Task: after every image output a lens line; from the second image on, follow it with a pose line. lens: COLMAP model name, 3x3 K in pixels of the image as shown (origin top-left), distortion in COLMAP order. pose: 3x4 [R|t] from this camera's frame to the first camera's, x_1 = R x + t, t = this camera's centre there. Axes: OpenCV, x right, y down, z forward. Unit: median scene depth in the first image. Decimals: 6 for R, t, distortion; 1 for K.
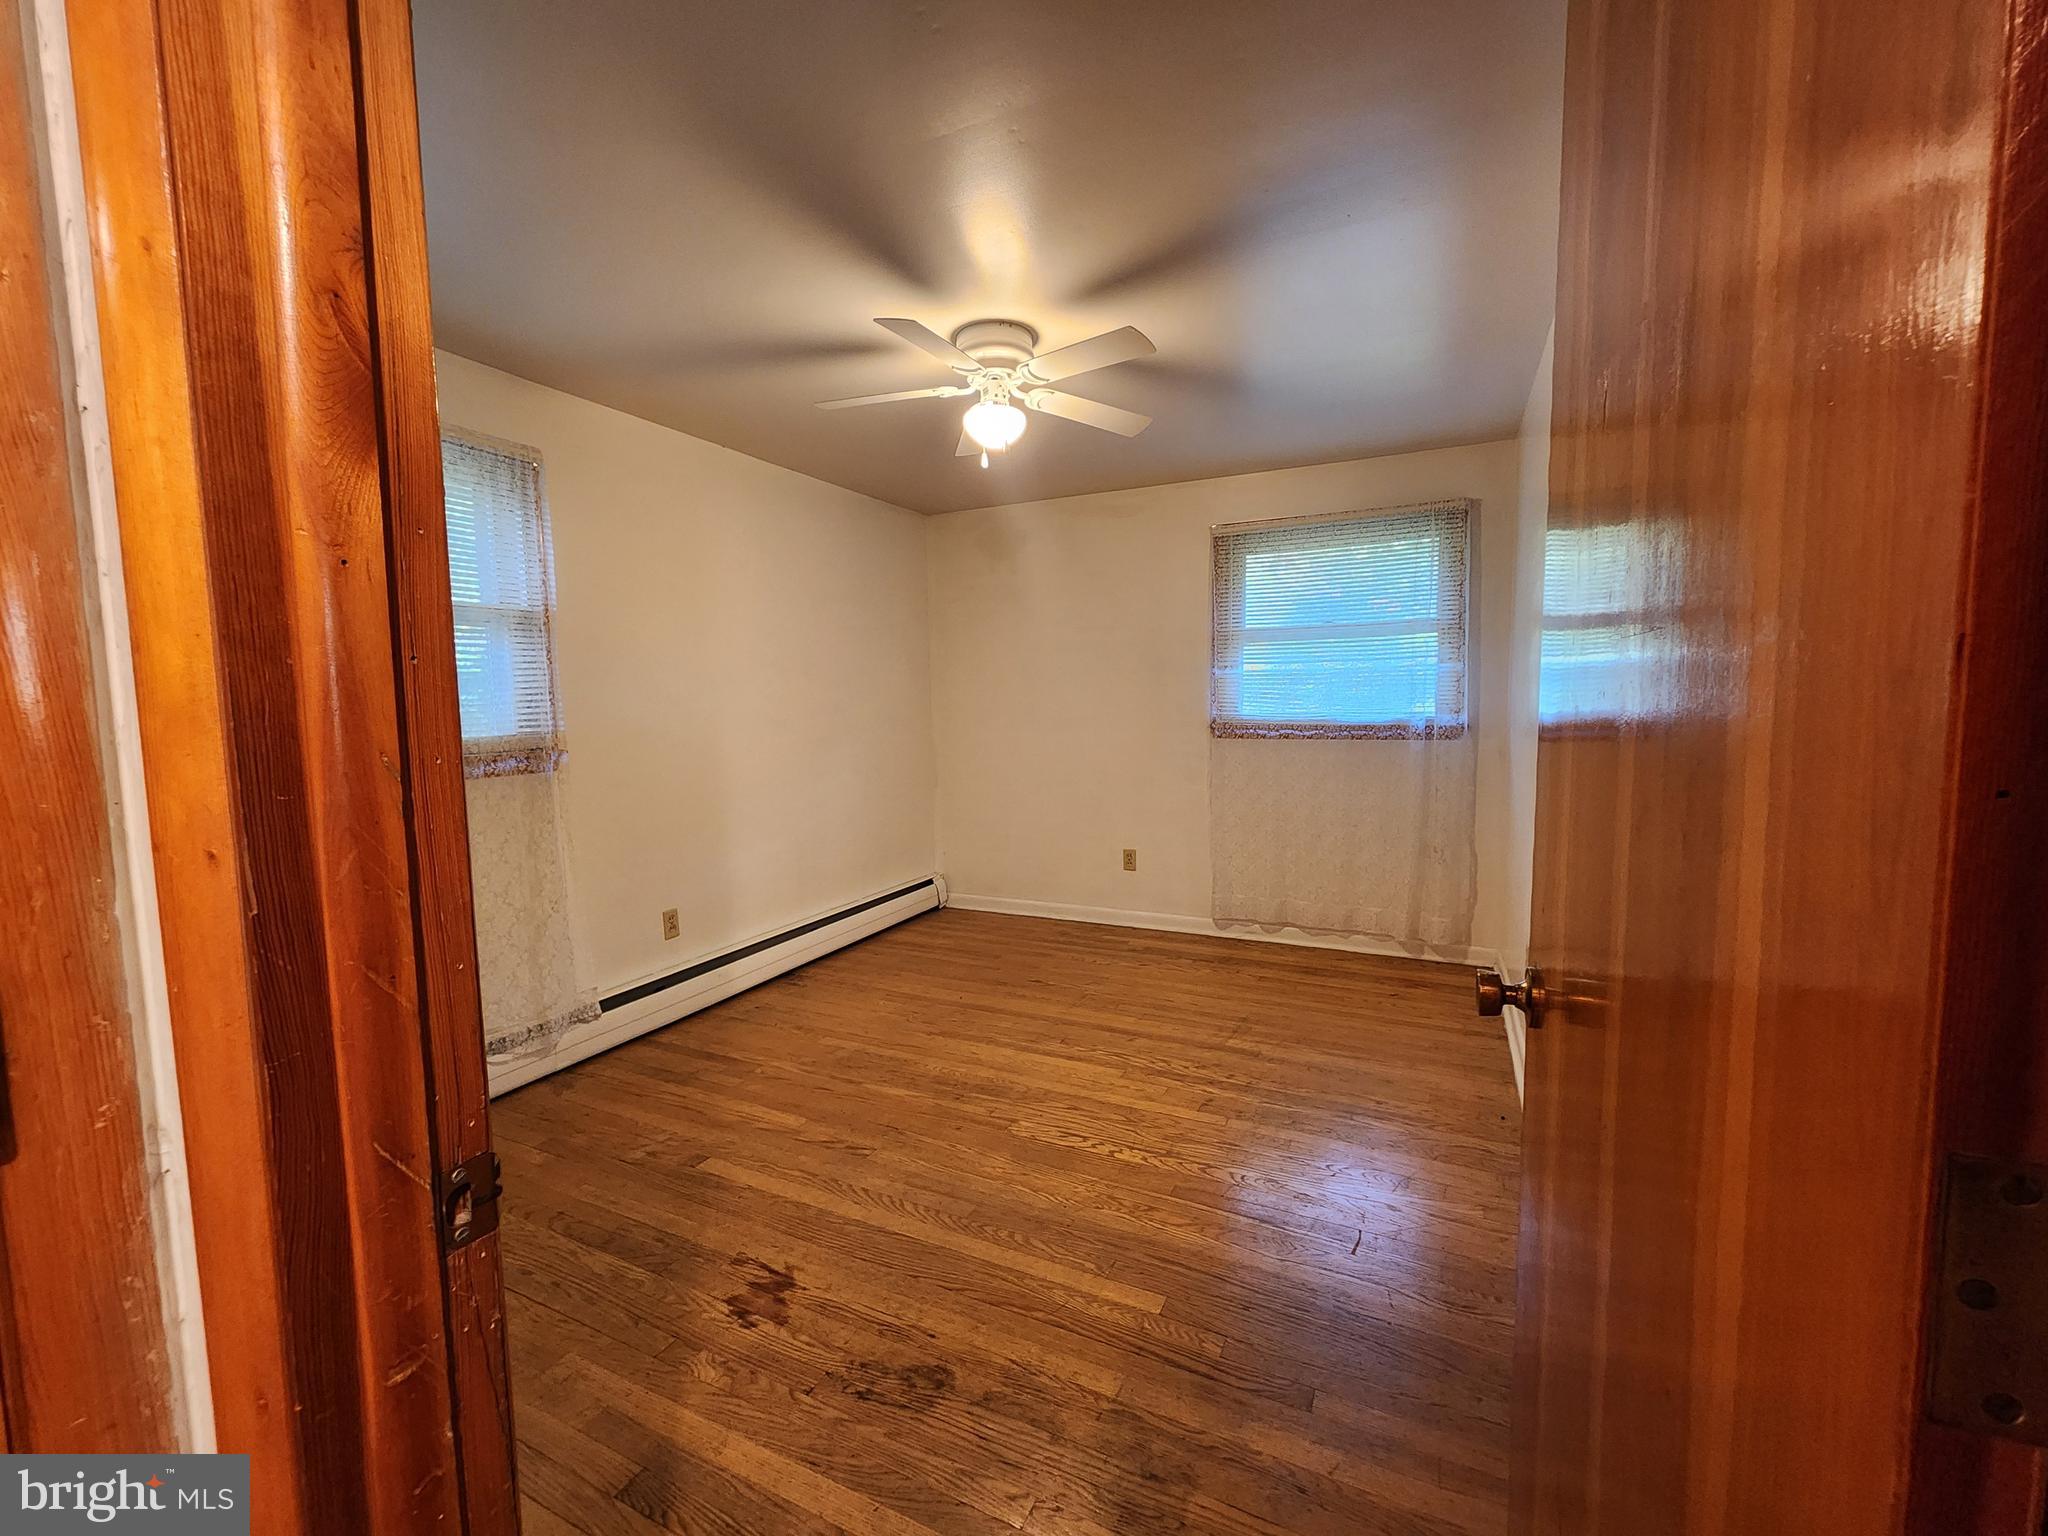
lens RADIAL K [[841.0, 0, 1027.2], [0, 841.0, 775.4], [0, 0, 1]] dist [-0.000960, 0.000334]
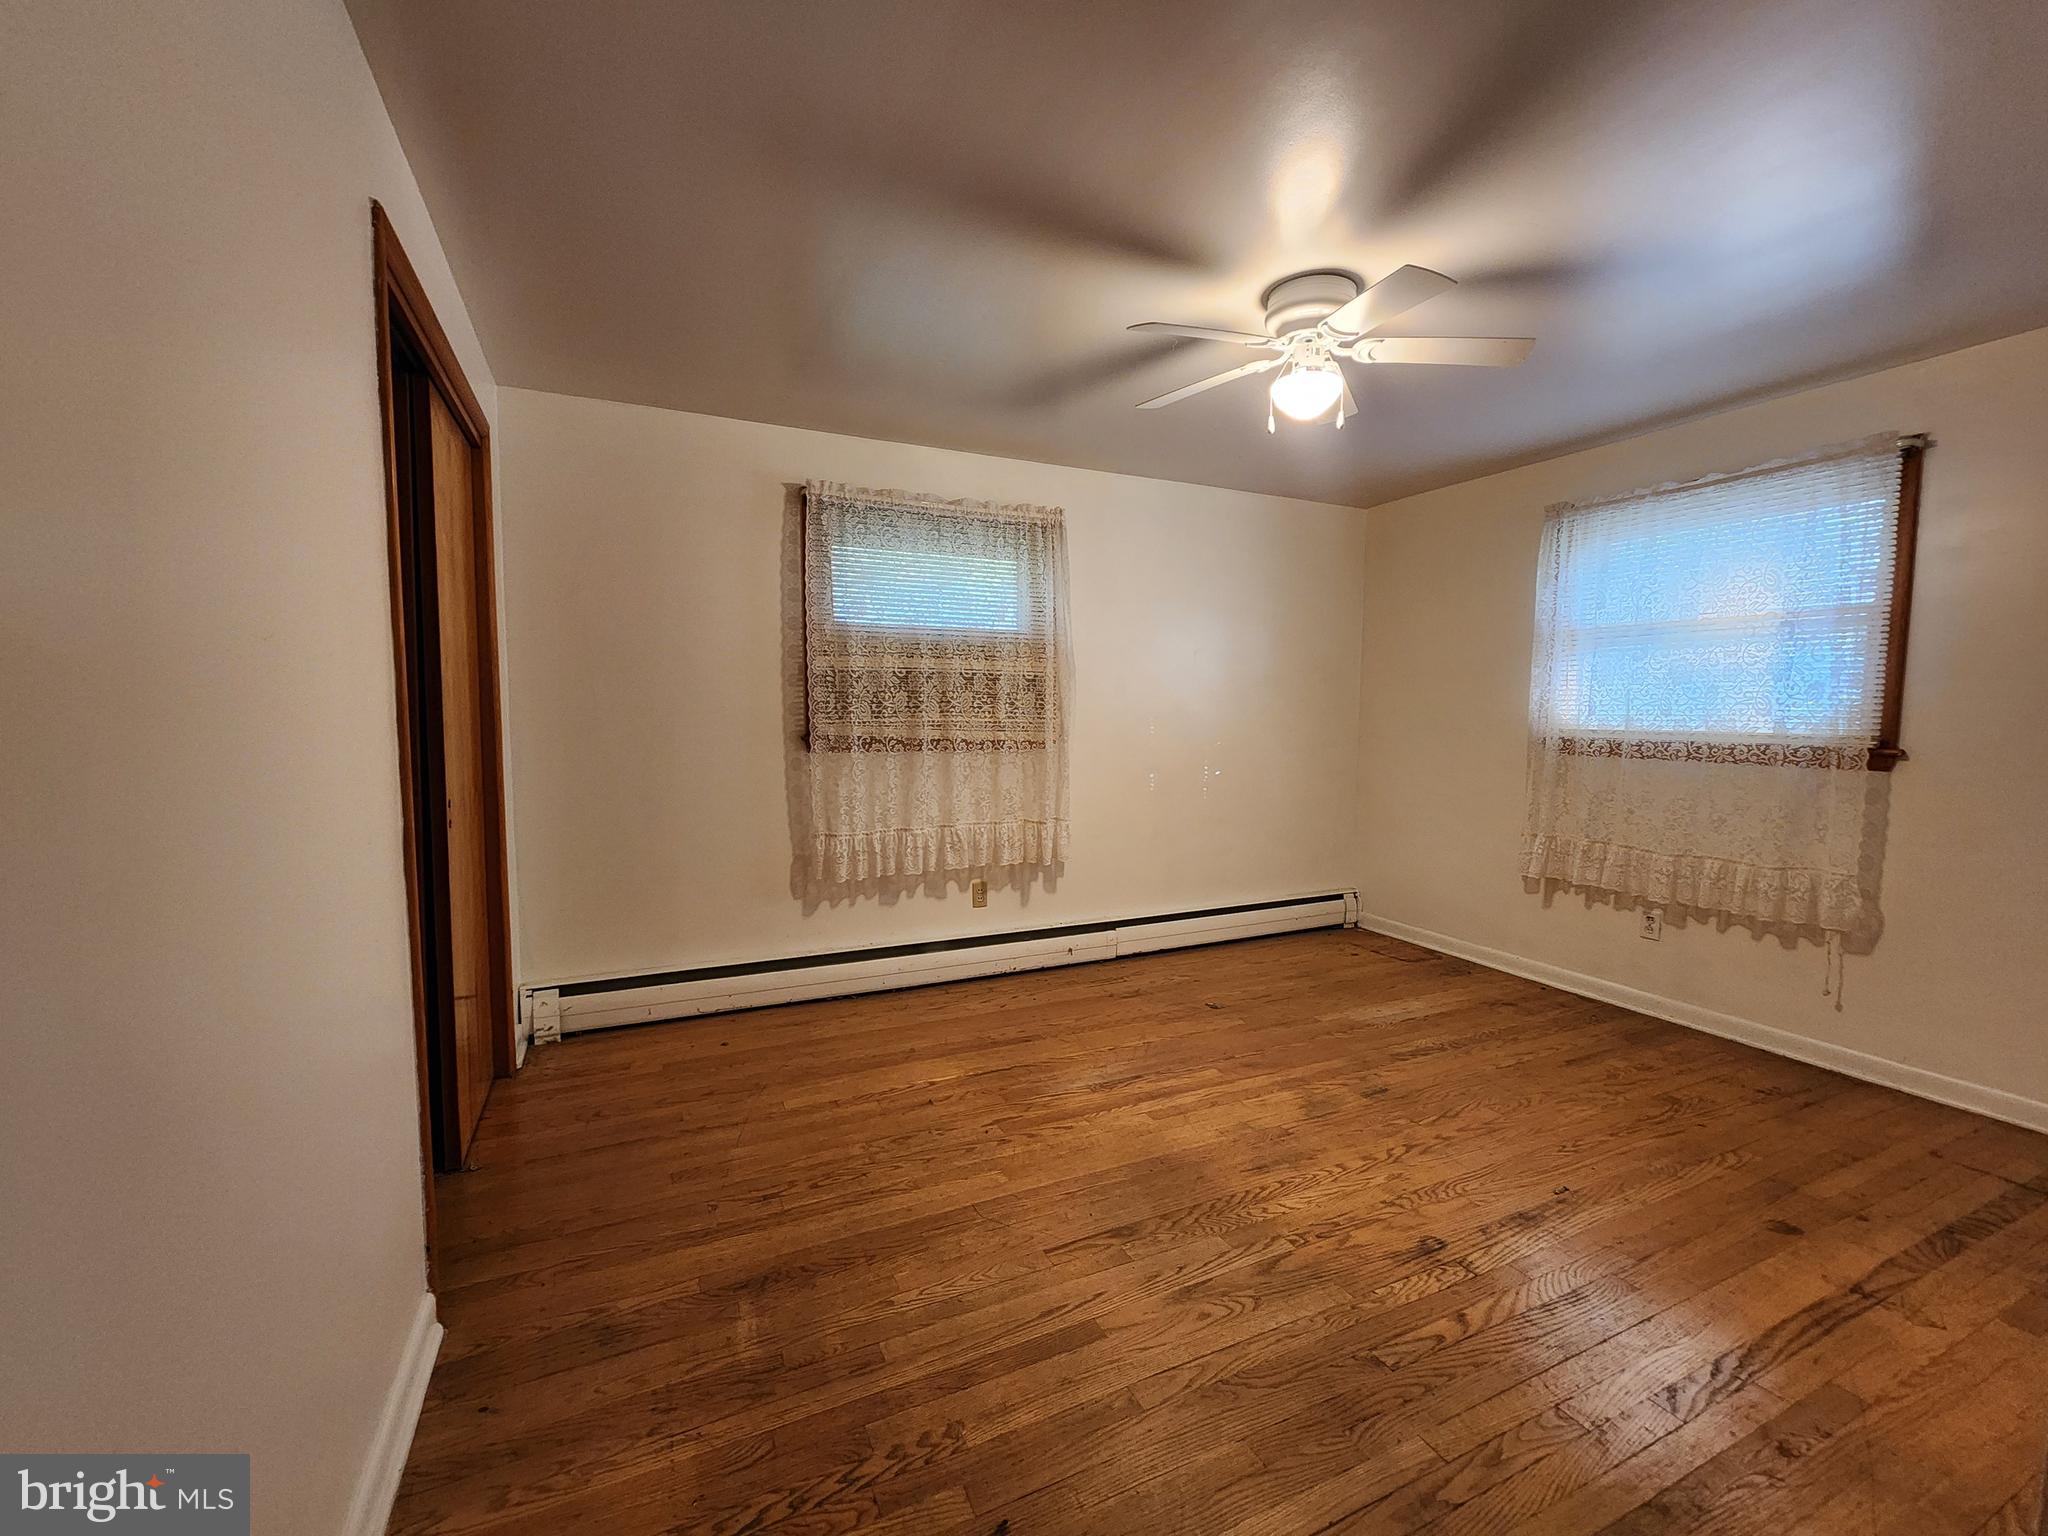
lens RADIAL K [[841.0, 0, 1027.2], [0, 841.0, 775.4], [0, 0, 1]] dist [-0.000960, 0.000334]
pose [[0.781316, 0.072209, -0.619944, 0.315259], [-0.069428, 0.997176, 0.028648, -0.013934], [0.620262, 0.020659, 0.784123, 0.118681]]
